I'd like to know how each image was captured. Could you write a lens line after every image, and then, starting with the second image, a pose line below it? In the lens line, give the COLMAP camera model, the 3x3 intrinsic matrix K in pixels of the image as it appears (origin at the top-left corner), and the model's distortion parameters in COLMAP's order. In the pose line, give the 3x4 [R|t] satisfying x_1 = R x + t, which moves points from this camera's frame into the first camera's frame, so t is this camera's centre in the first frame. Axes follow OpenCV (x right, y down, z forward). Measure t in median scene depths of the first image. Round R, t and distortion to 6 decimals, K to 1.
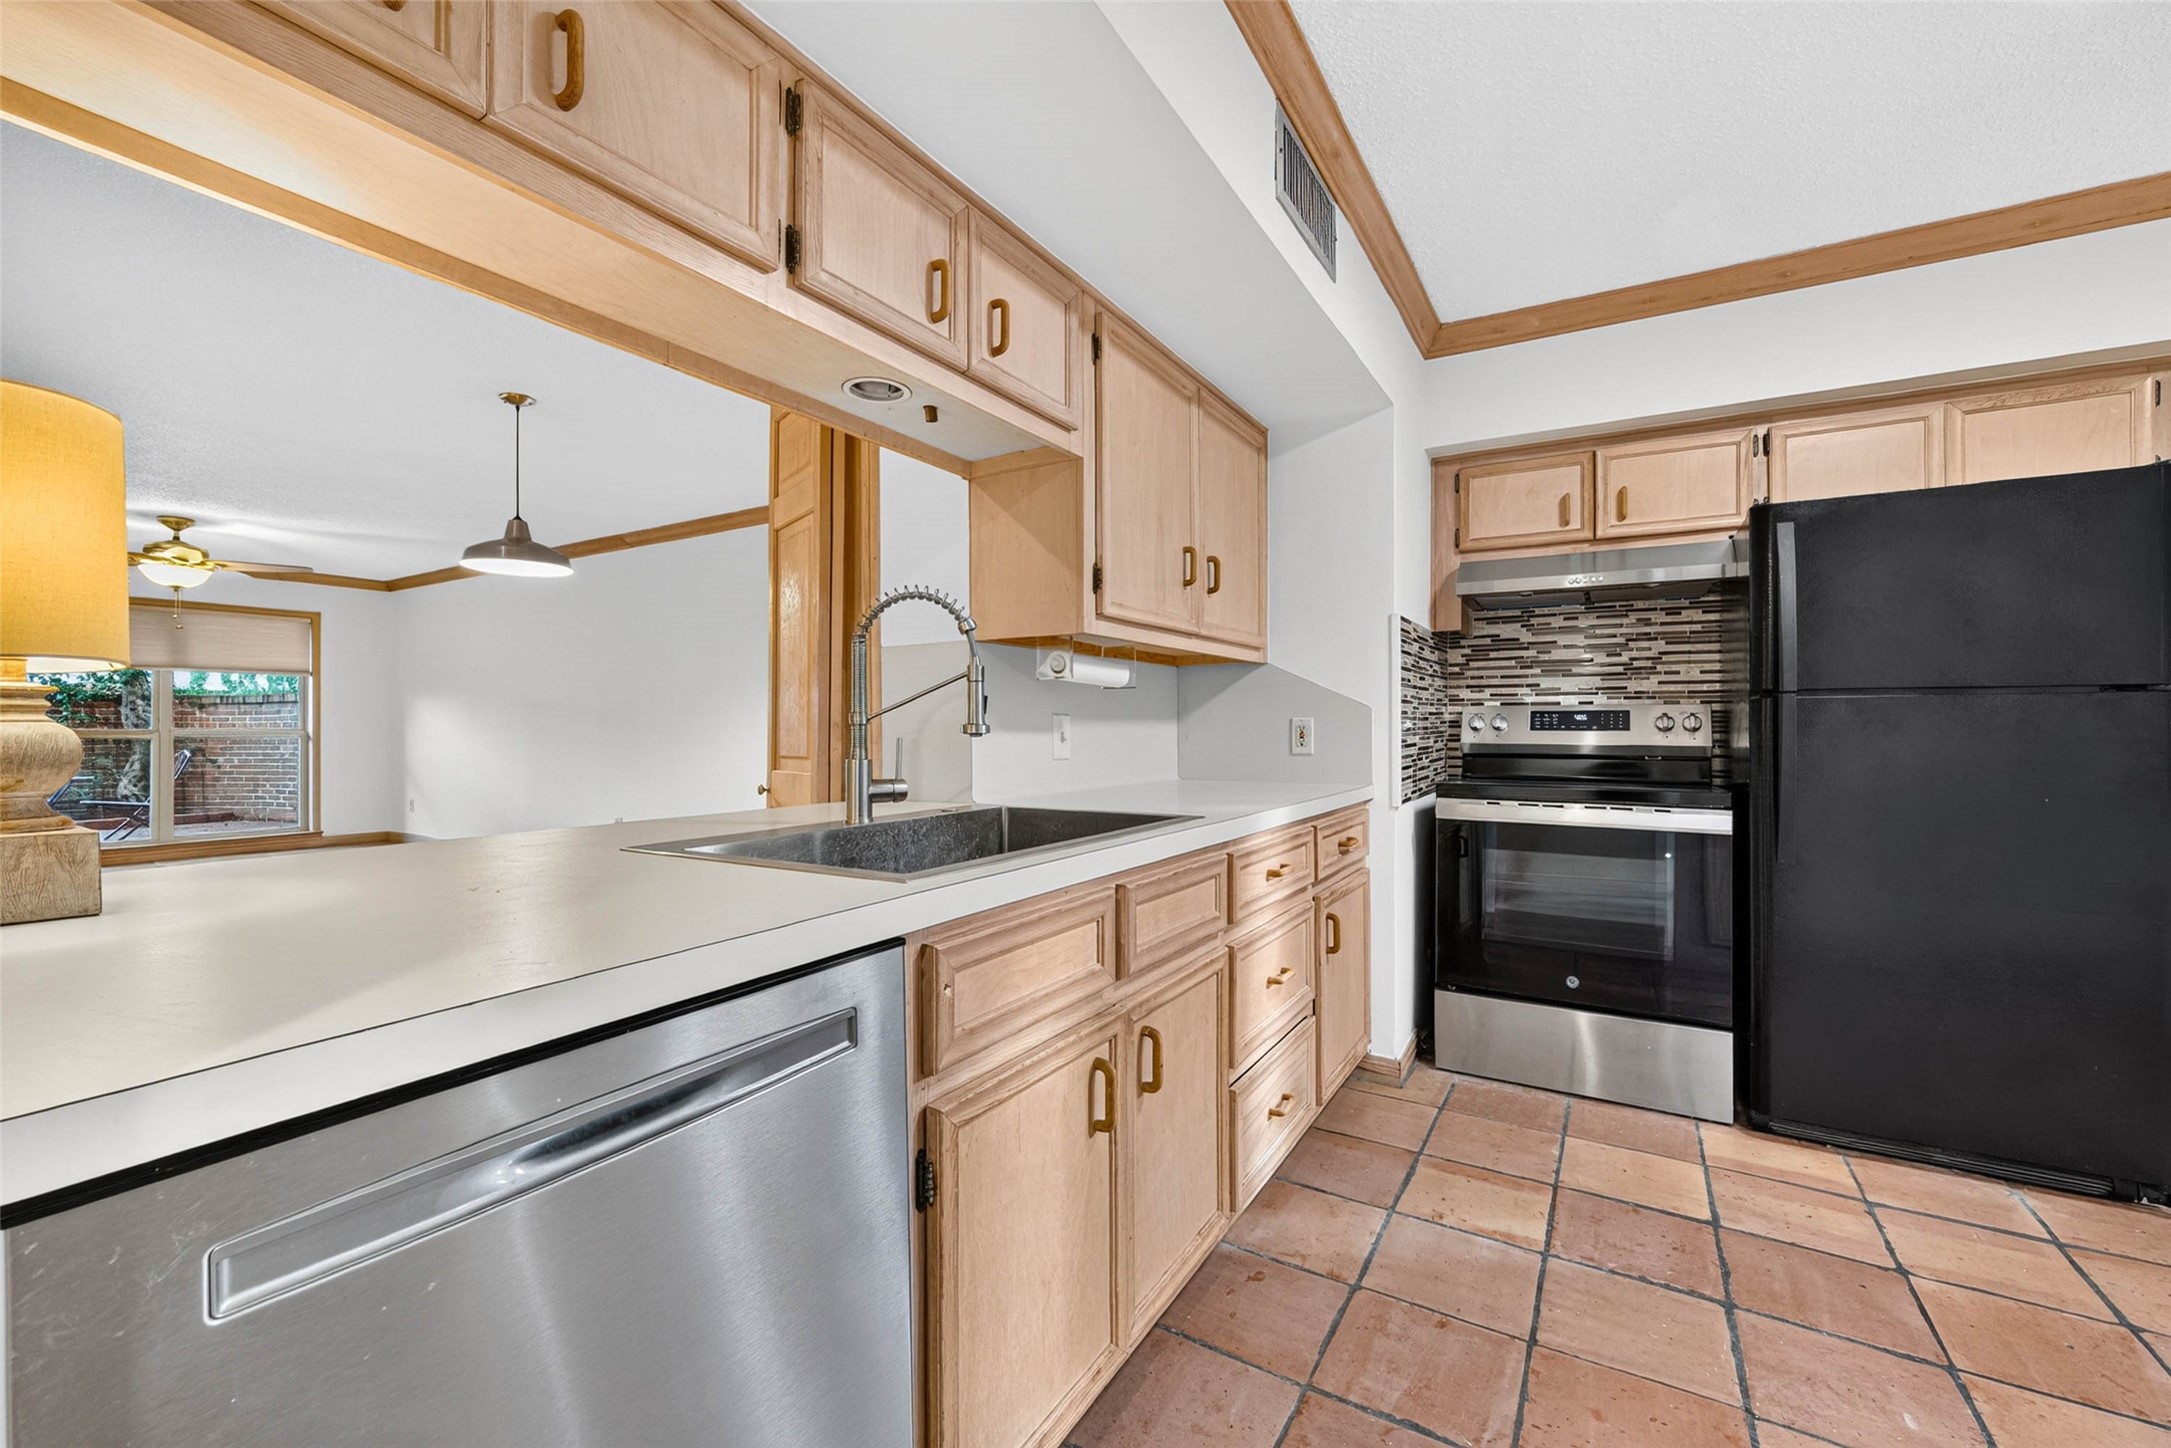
lens RADIAL K [[871.4, 0, 1083.2], [0, 871.4, 729.6], [0, 0, 1]] dist [-0.004475, -0.000163]
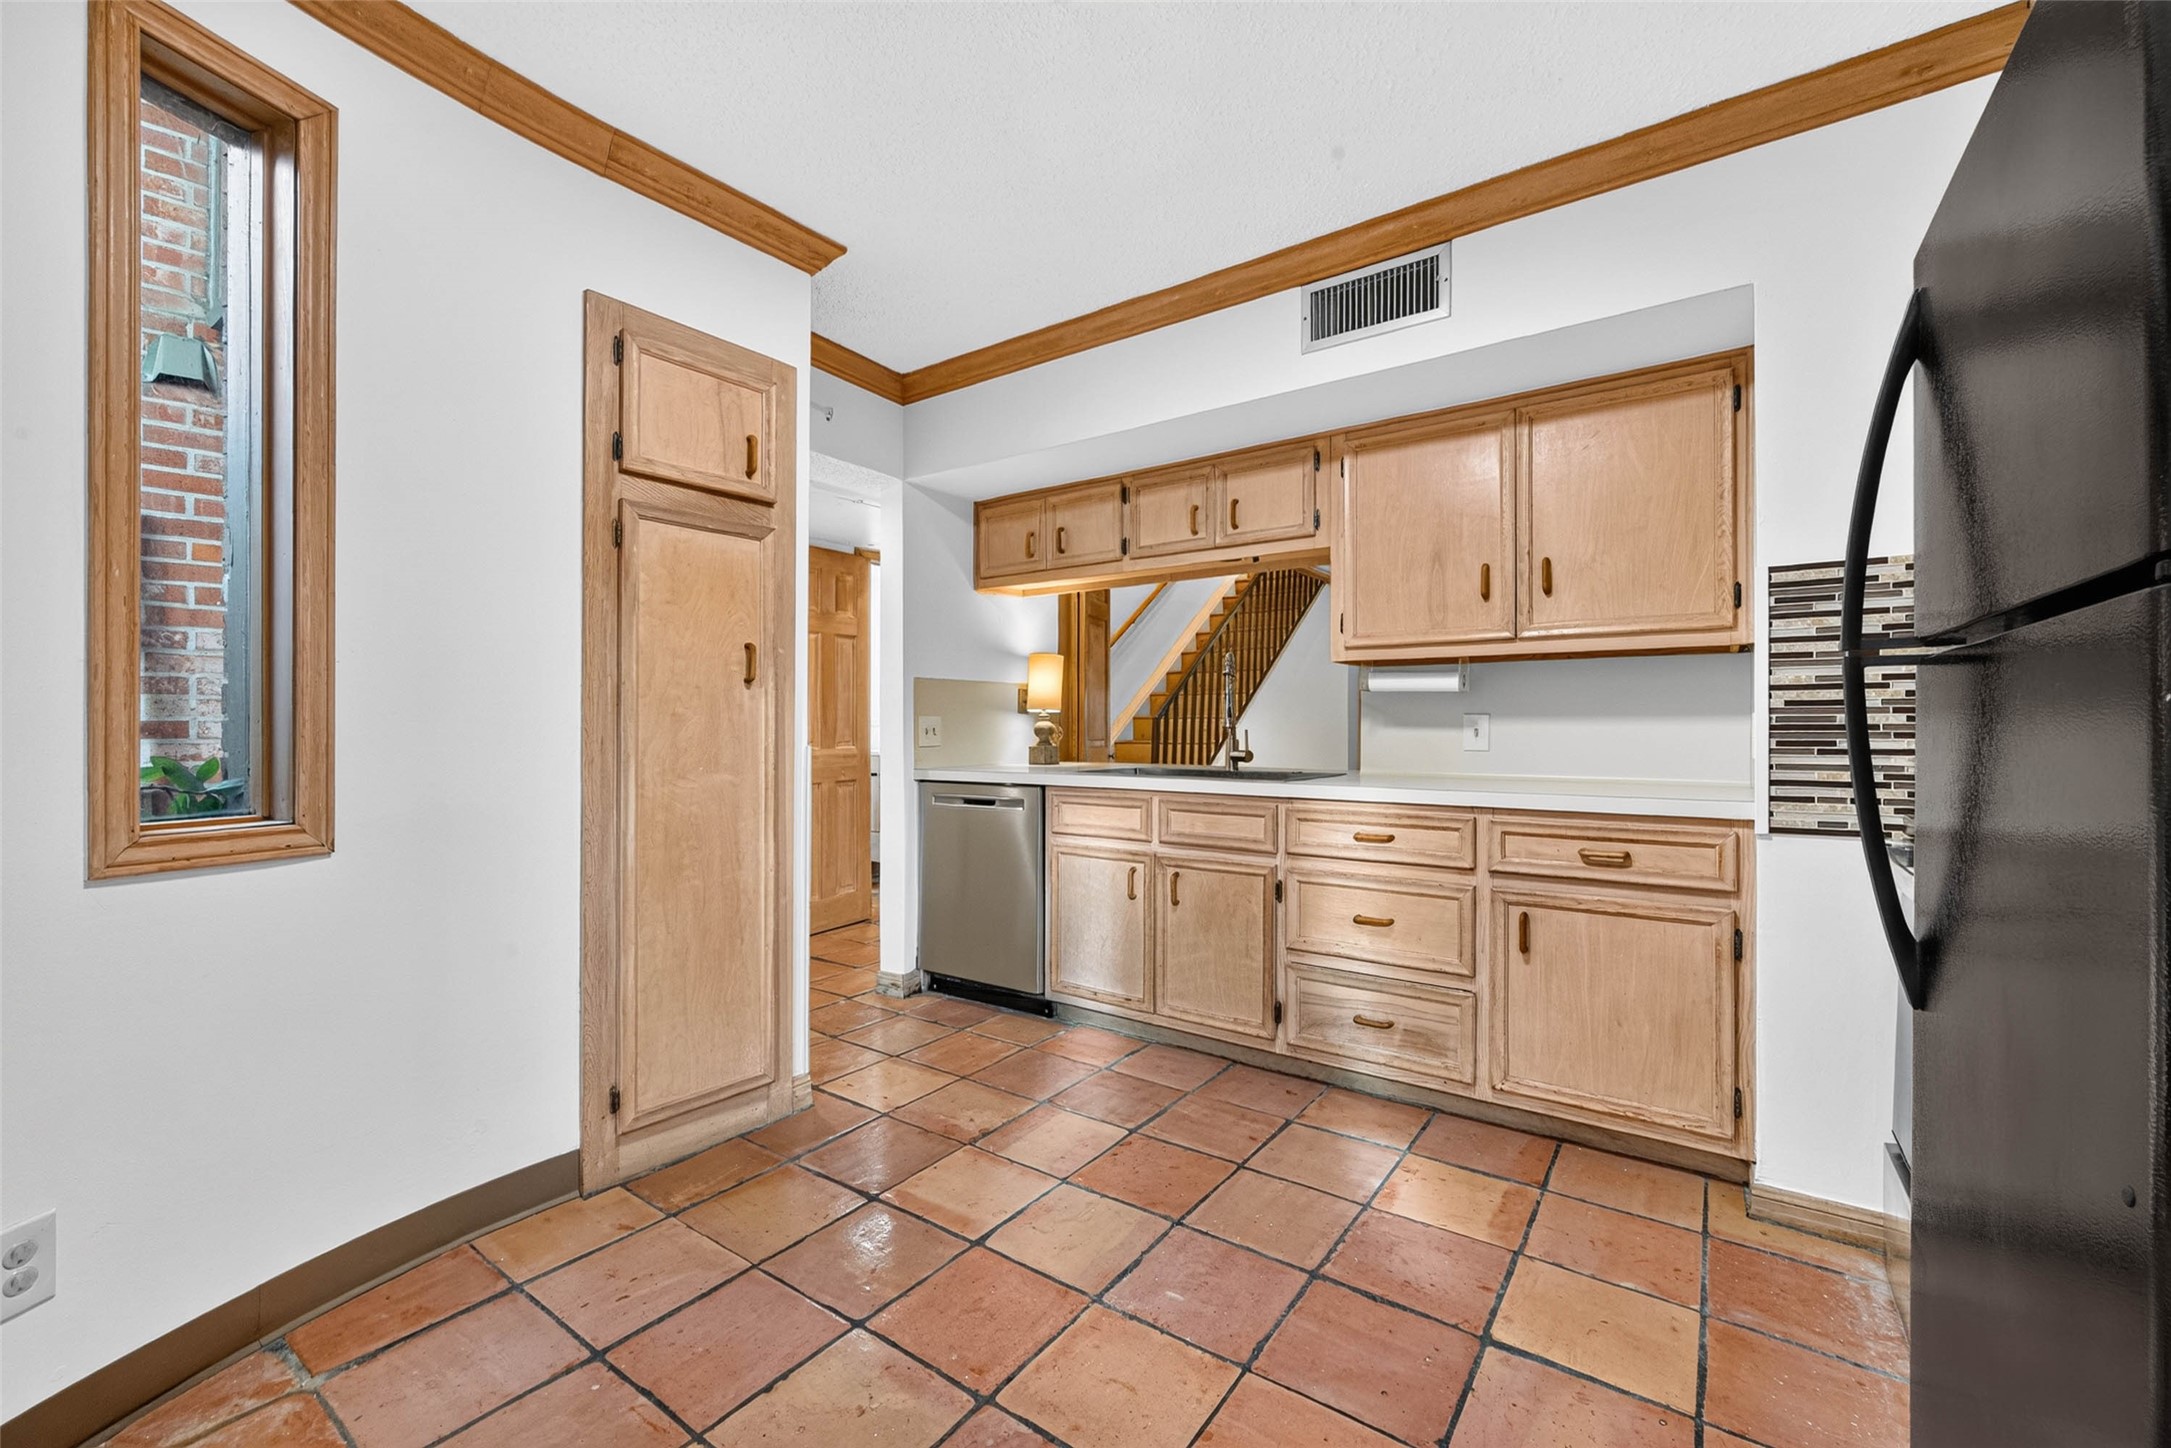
lens RADIAL K [[871.4, 0, 1079.3], [0, 871.4, 718.2], [0, 0, 1]] dist [-0.004475, -0.000163]
pose [[-0.075502, -0.000792, -0.997145, 1.578698], [-0.001517, 0.999999, -0.000679, -0.011720], [0.997145, 0.001461, -0.075503, 0.694621]]
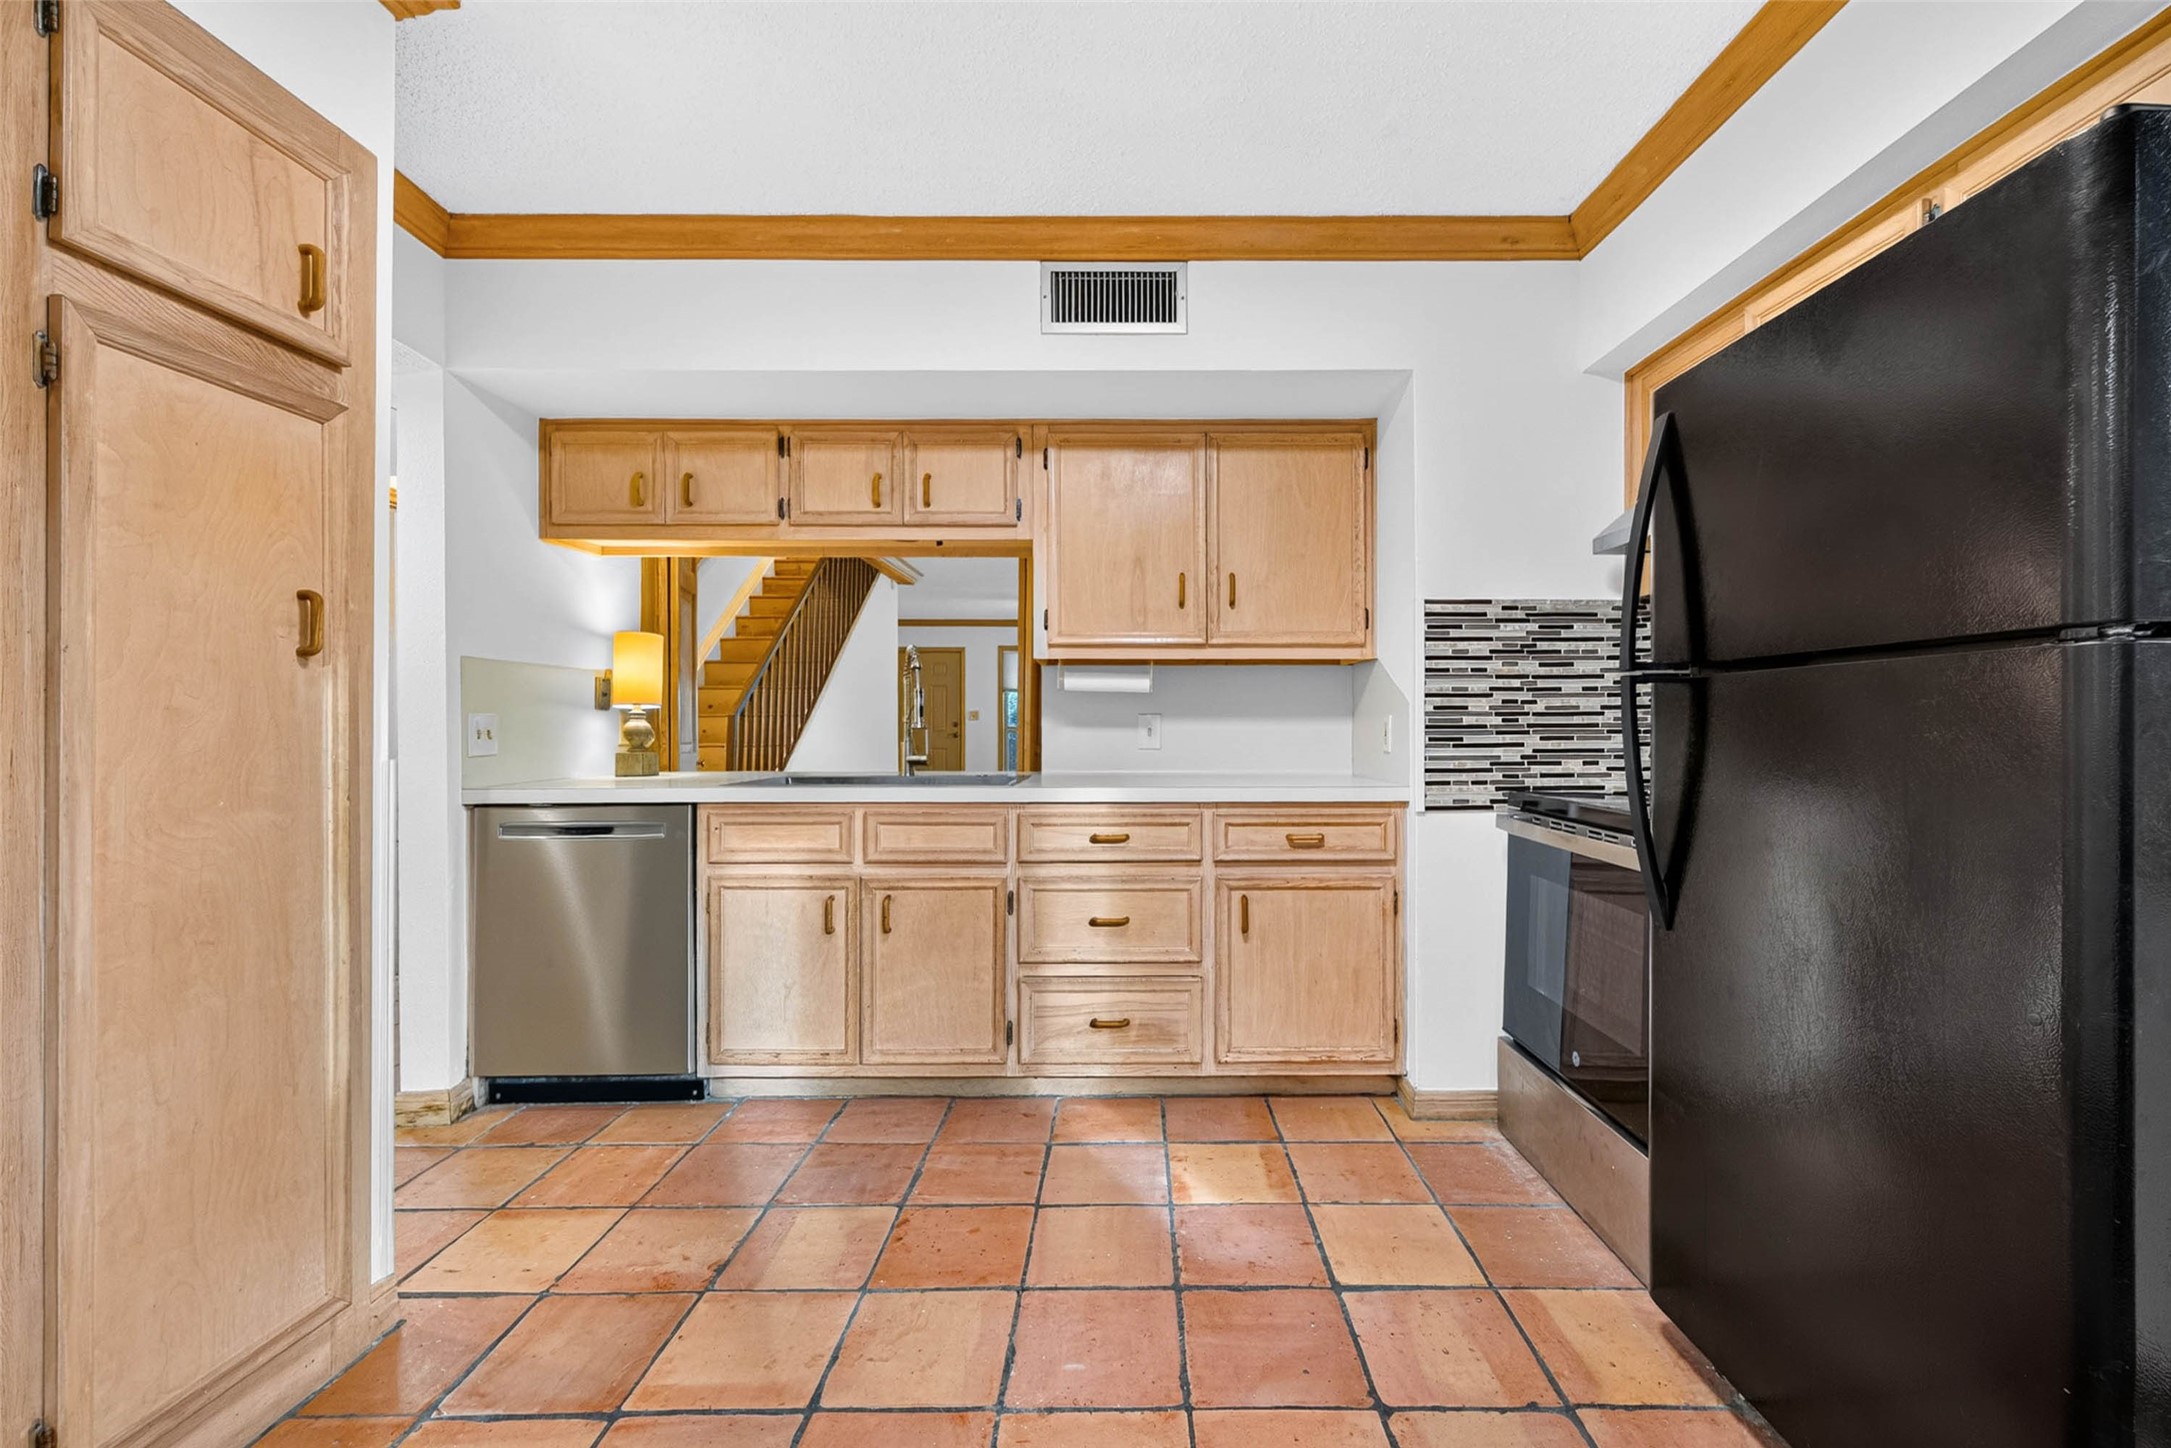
lens RADIAL K [[920.9, 0, 1106.9], [0, 920.9, 720.2], [0, 0, 1]] dist [-0.001950, -0.000983]
pose [[0.526765, 0.003405, -0.850004, 1.406201], [-0.004395, 0.999990, 0.001282, -0.012038], [0.849999, 0.003060, 0.526775, 0.300591]]
